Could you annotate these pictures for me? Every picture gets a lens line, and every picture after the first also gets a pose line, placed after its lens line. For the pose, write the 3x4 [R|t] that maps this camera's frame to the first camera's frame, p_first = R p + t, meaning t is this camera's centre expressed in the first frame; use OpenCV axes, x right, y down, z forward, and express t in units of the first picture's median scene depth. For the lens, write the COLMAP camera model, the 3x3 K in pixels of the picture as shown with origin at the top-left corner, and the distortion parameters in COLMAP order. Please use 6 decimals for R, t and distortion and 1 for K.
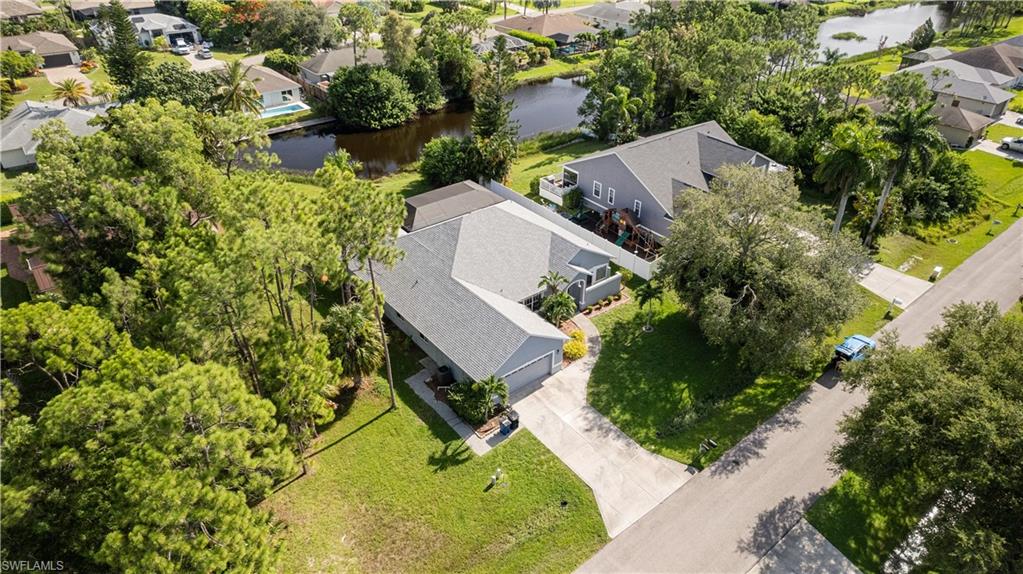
lens RADIAL K [[655.3, 0, 511.5], [0, 655.3, 287.0], [0, 0, 1]] dist [-0.094827, 0.097884]
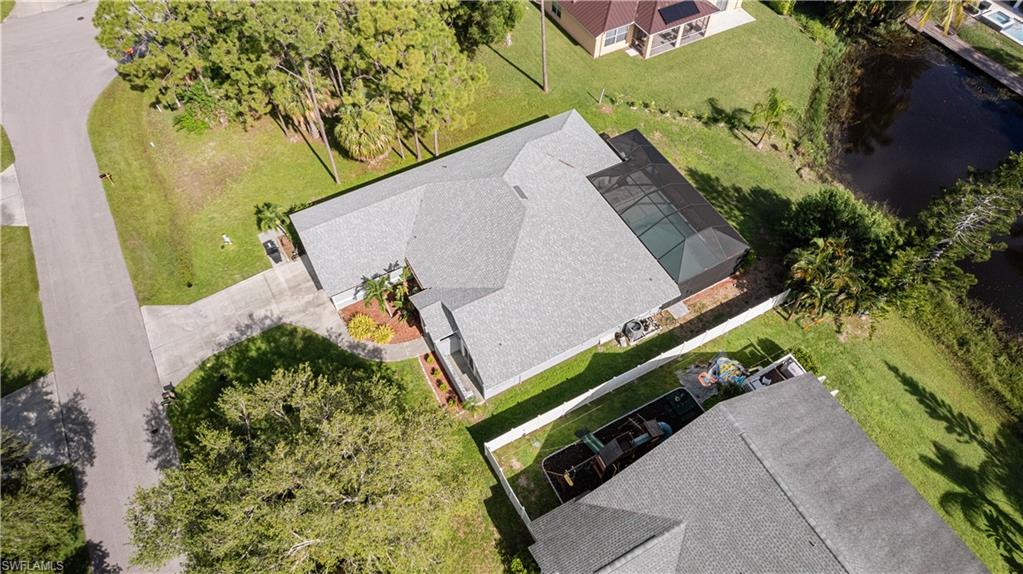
lens RADIAL K [[655.3, 0, 511.5], [0, 655.3, 287.0], [0, 0, 1]] dist [-0.094827, 0.097884]
pose [[-0.163209, 0.808863, -0.564893, 0.639005], [-0.540940, 0.405467, 0.736872, -0.849577], [0.825074, 0.425837, 0.371370, 0.993677]]
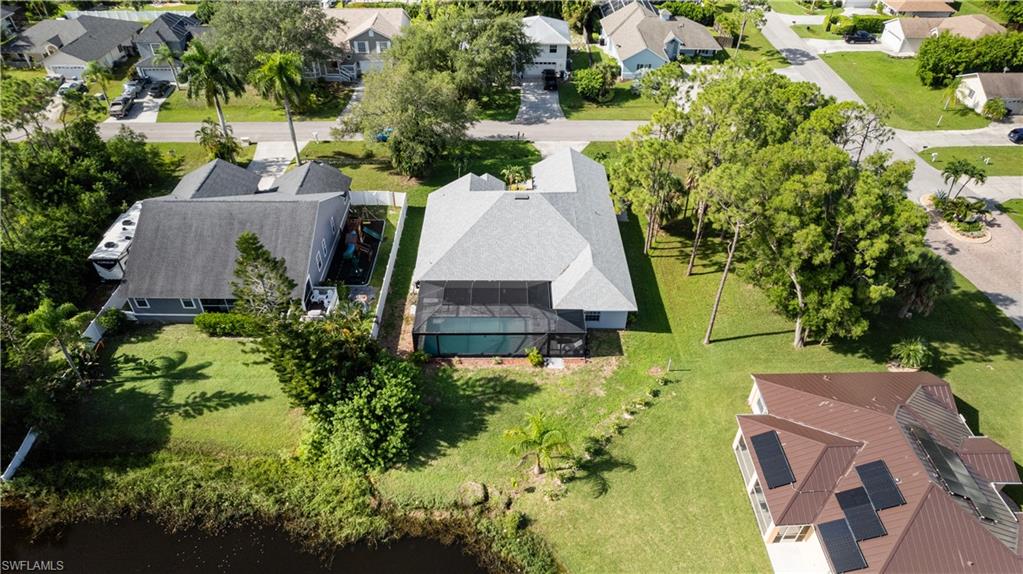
lens RADIAL K [[655.3, 0, 511.5], [0, 655.3, 287.0], [0, 0, 1]] dist [-0.094827, 0.097884]
pose [[-0.788019, -0.402230, 0.466087, -0.813273], [0.319760, 0.379539, 0.868161, -1.348394], [-0.526098, 0.833164, -0.170467, 1.755488]]
